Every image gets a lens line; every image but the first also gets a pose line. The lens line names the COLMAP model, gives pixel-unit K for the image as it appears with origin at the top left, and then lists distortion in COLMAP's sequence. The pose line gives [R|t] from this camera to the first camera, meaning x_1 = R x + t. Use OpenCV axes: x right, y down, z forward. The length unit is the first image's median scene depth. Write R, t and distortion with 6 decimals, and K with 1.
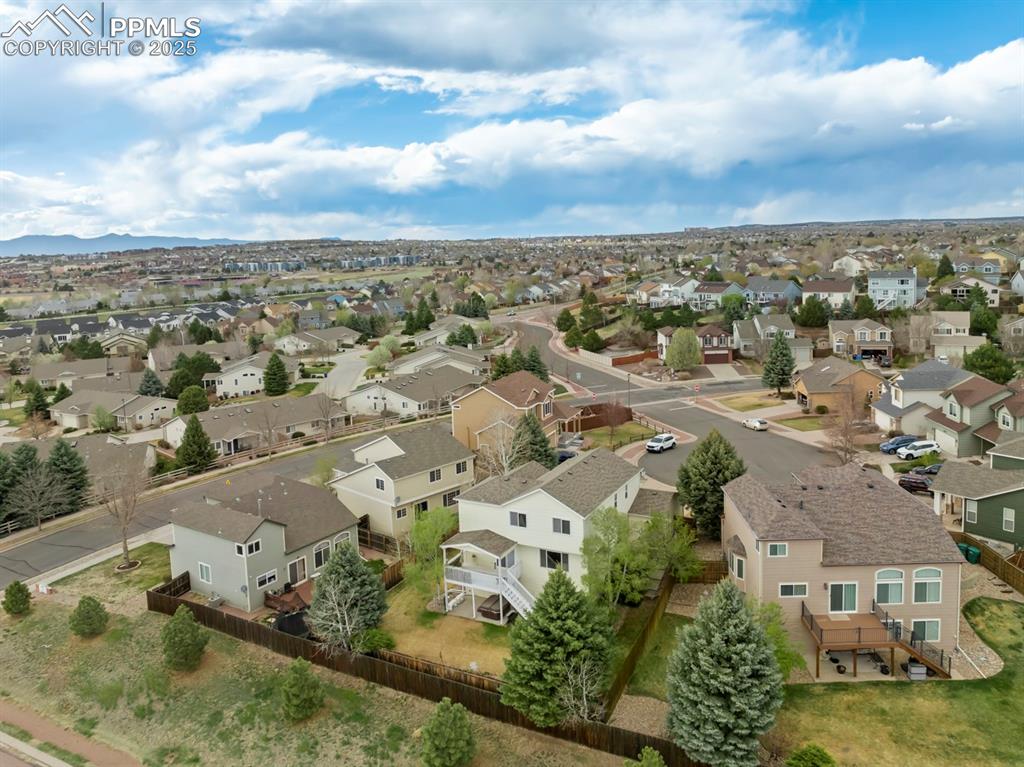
lens RADIAL K [[726.9, 0, 520.7], [0, 726.9, 349.2], [0, 0, 1]] dist [-0.035168, 0.001656]
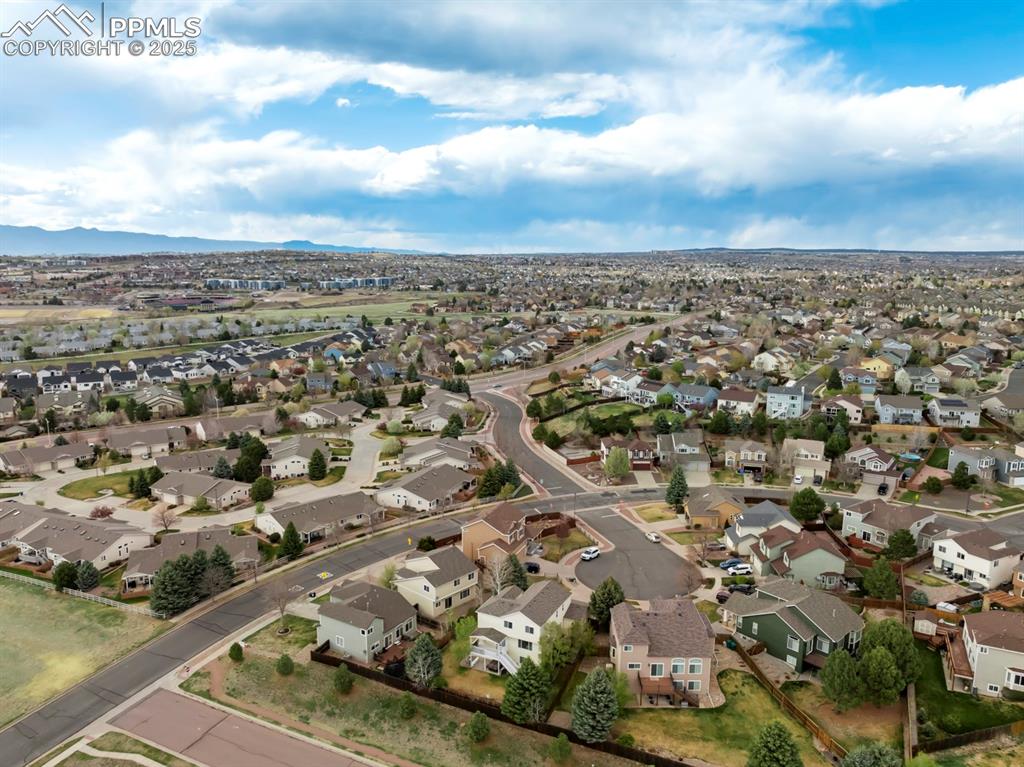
lens RADIAL K [[702.7, 0, 511.9], [0, 702.7, 432.9], [0, 0, 1]] dist [-0.039481, -0.003272]
pose [[0.998616, 0.035652, 0.038665, -0.078795], [-0.039350, 0.994254, 0.099550, -0.443259], [-0.034894, -0.100934, 0.994281, -0.802861]]
